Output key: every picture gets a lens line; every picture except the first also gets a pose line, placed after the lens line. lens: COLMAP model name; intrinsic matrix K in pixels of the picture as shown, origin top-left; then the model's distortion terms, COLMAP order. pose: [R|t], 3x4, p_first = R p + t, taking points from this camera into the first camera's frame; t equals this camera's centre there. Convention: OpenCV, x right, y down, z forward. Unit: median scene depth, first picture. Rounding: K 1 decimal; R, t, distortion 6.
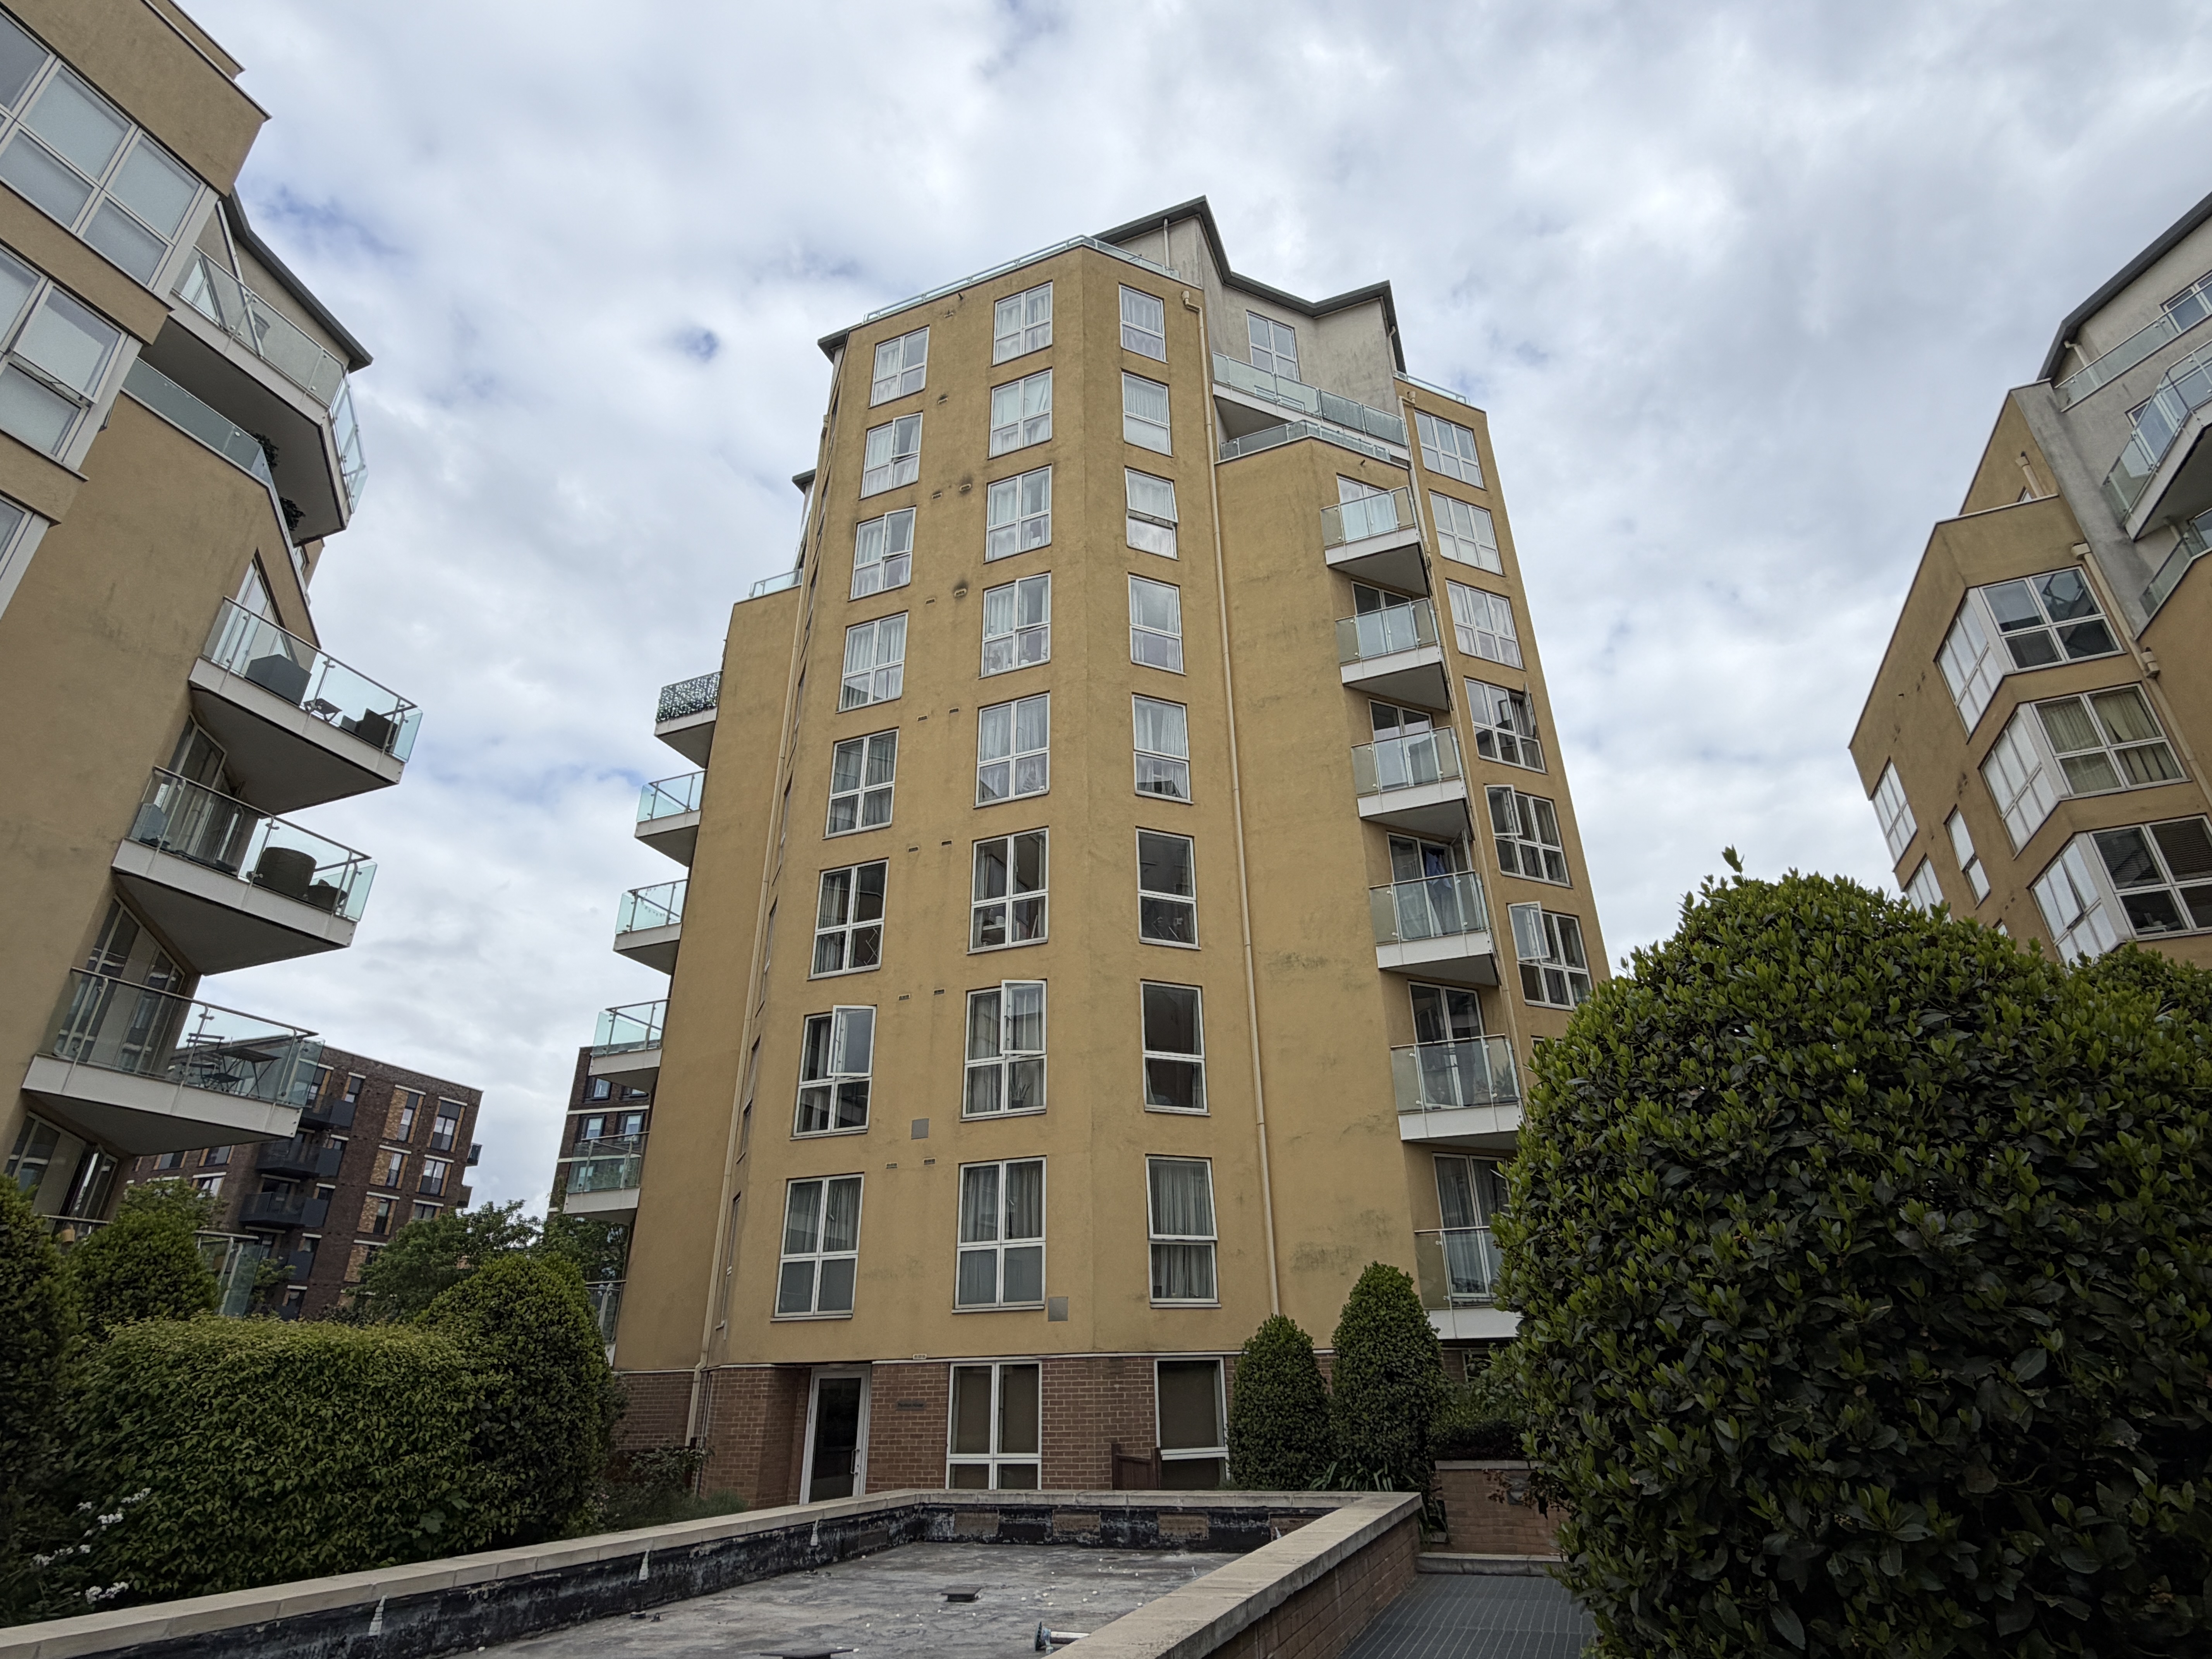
lens RADIAL K [[1133.1, 0, 1106.1], [0, 1133.1, 831.2], [0, 0, 1]] dist [-0.004612, -0.001093]
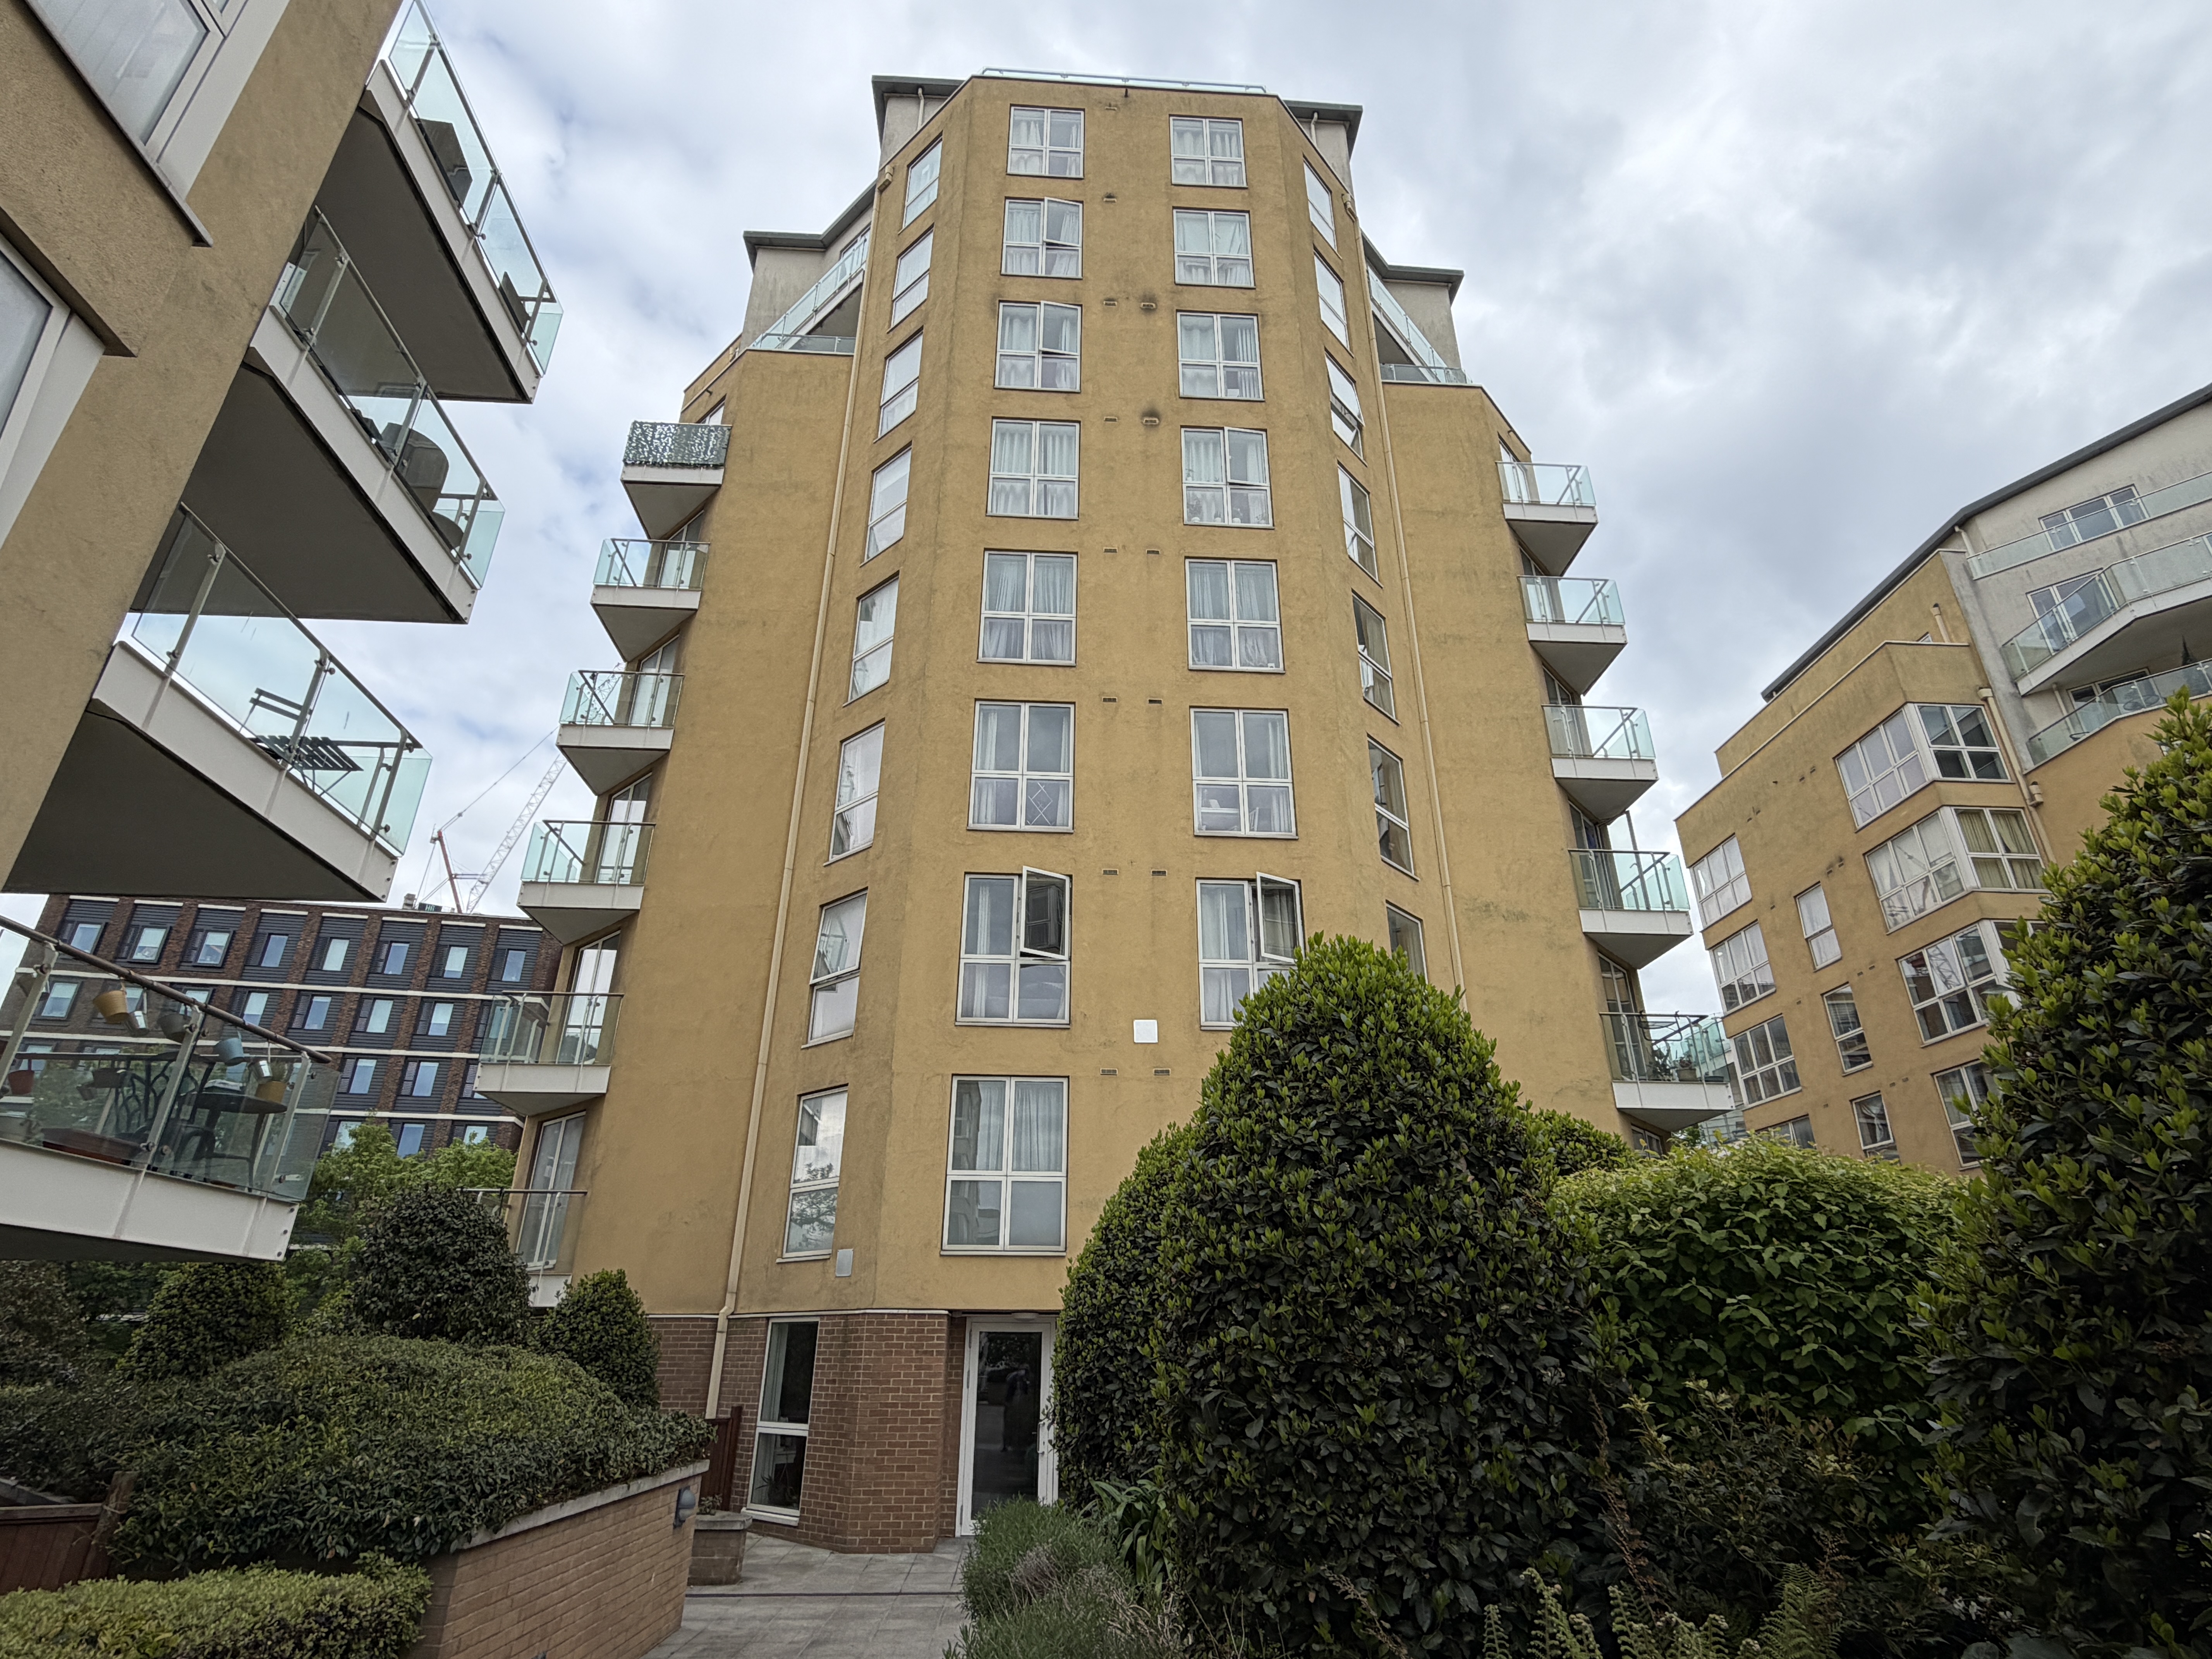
lens RADIAL K [[1133.1, 0, 1103.3], [0, 1133.1, 835.0], [0, 0, 1]] dist [-0.004612, -0.001093]
pose [[0.907815, 0.196130, 0.370681, -0.419897], [-0.201989, 0.979109, -0.023373, 0.121007], [-0.367522, -0.053655, 0.928466, 0.213993]]
